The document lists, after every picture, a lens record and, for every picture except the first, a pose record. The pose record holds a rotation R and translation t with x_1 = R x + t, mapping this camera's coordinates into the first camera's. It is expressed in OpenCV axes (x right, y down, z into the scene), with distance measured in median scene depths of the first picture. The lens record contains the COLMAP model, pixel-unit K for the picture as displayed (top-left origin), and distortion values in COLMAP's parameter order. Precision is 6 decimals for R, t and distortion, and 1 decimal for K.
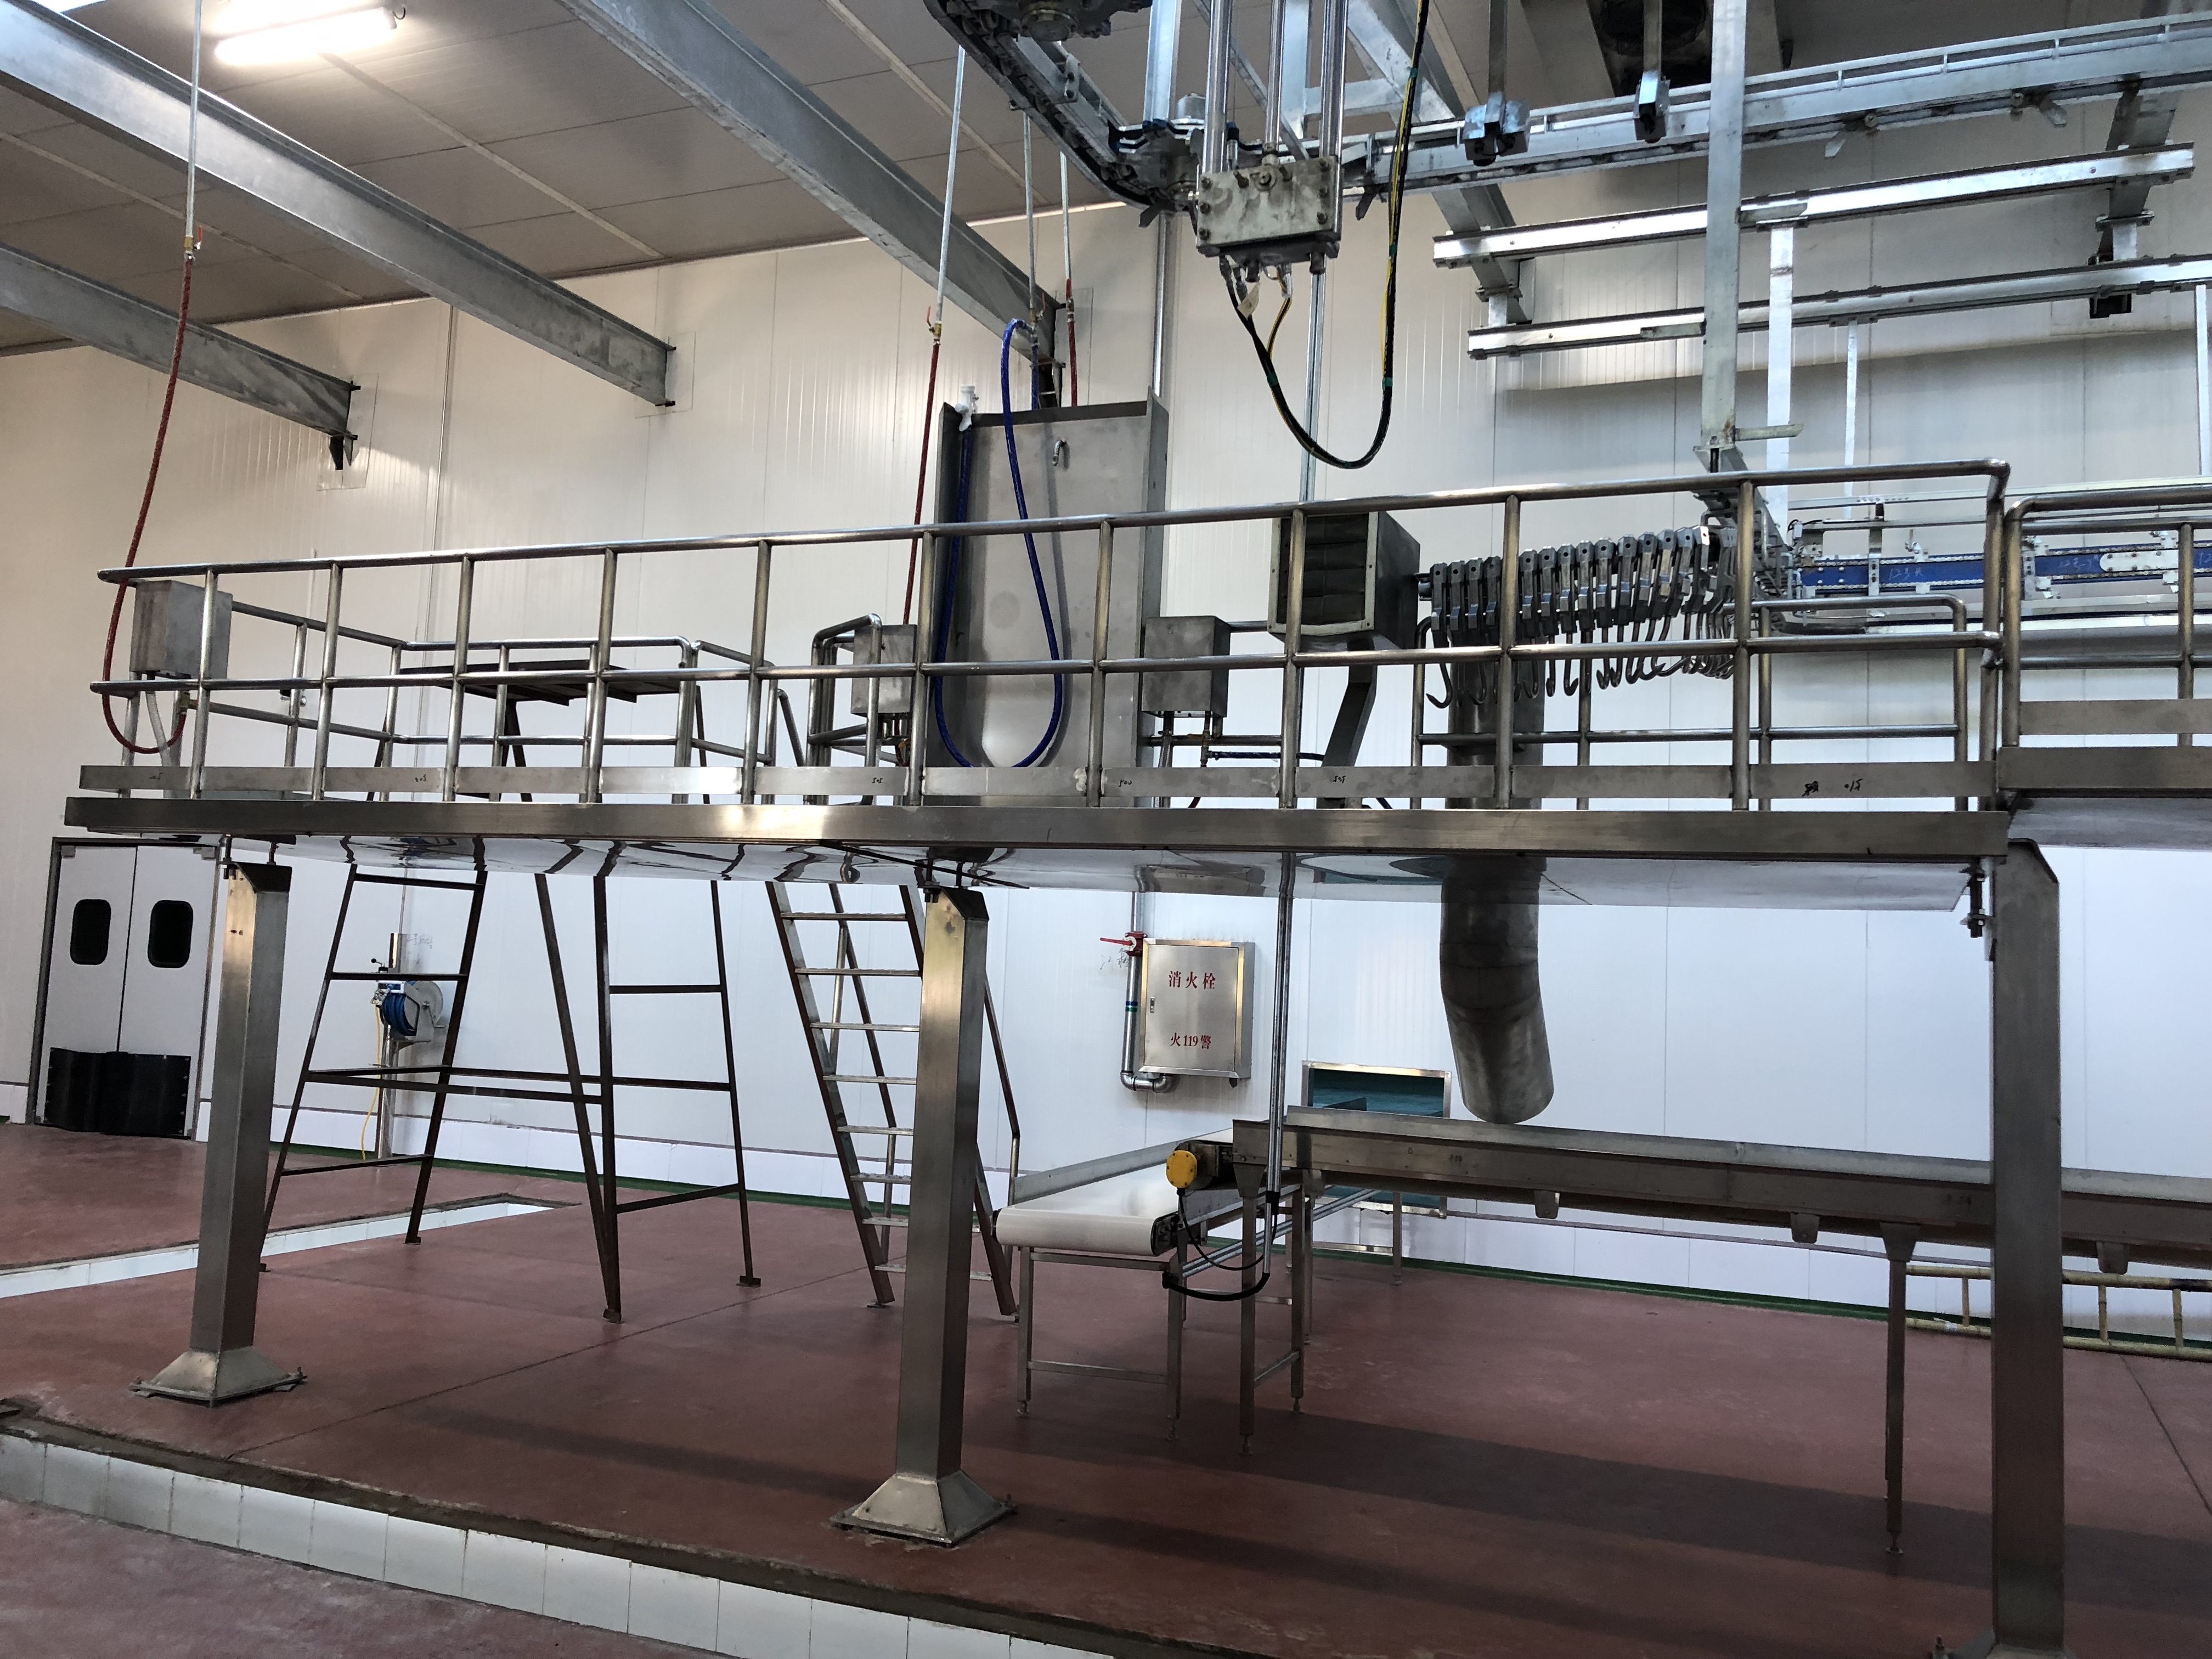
lens RADIAL K [[1800.4, 0, 1106.0], [0, 1800.4, 829.5], [0, 0, 1]] dist [0.075754, 0.003057]
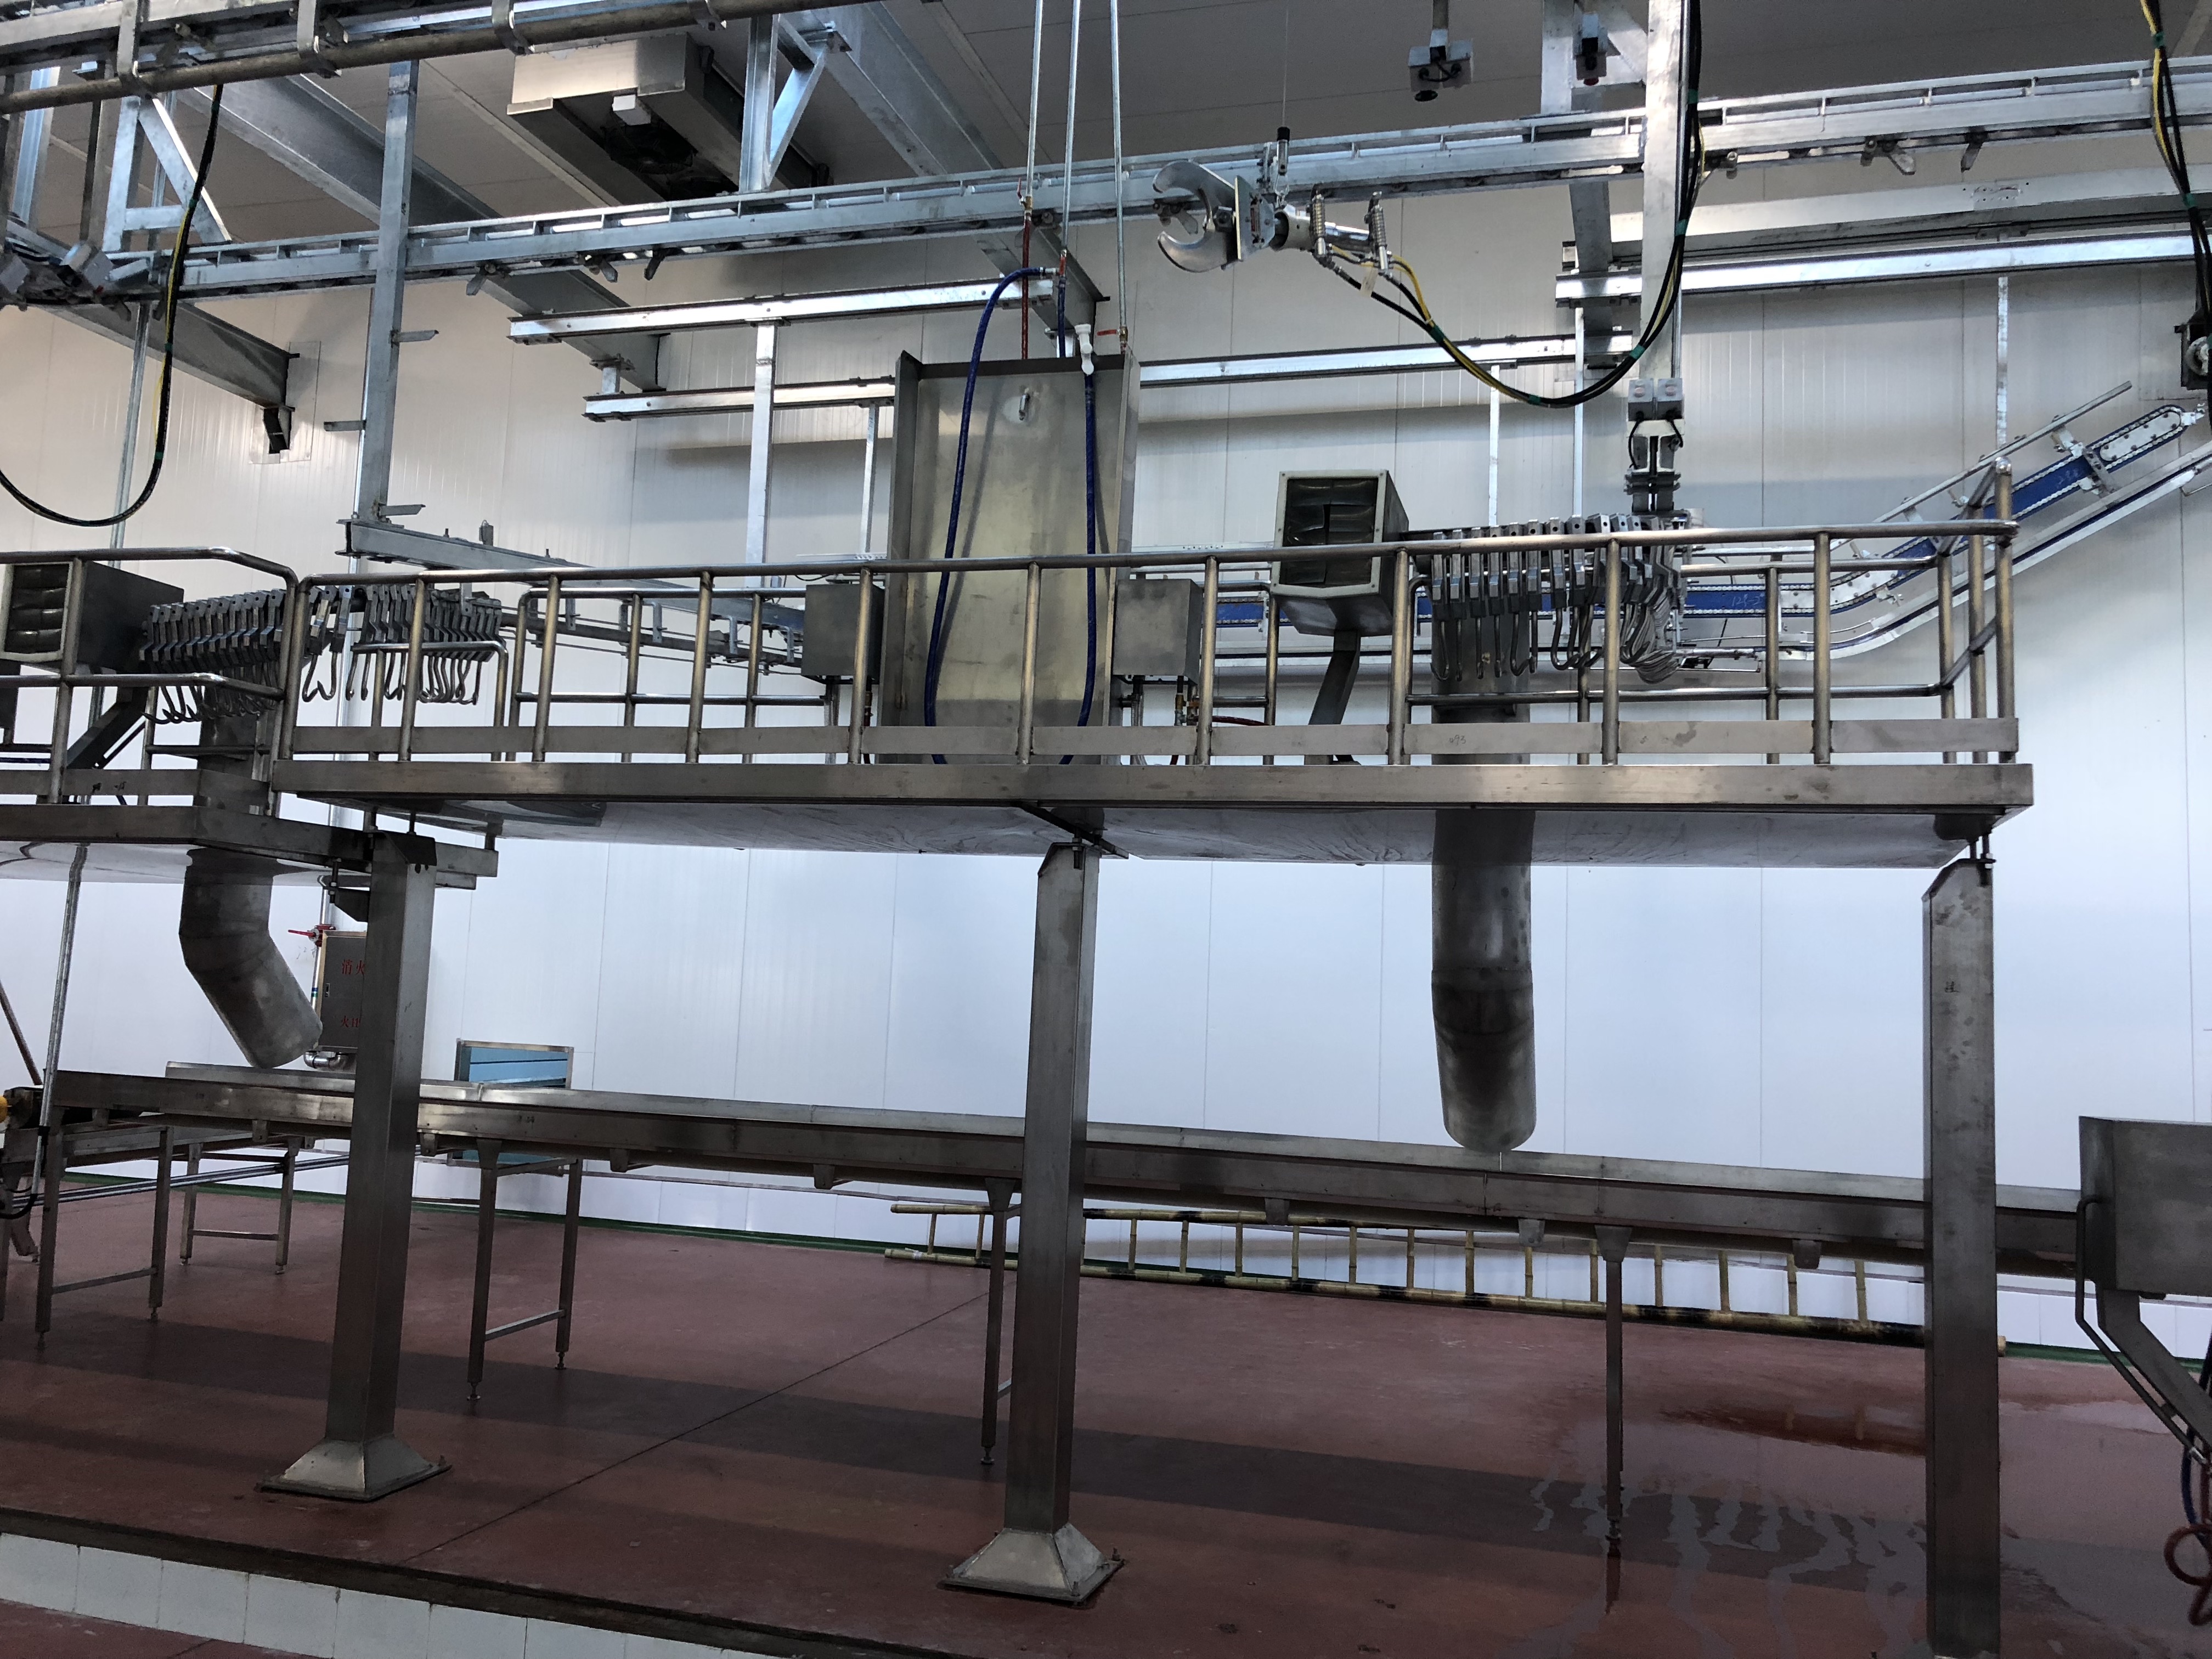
lens RADIAL K [[1836.6, 0, 1102.5], [0, 1836.6, 814.7], [0, 0, 1]] dist [0.050857, 0.000480]
pose [[0.998369, 0.009890, 0.056220, 0.478747], [-0.008916, 0.999806, -0.017541, 0.006708], [-0.056382, 0.017012, 0.998264, -0.182084]]
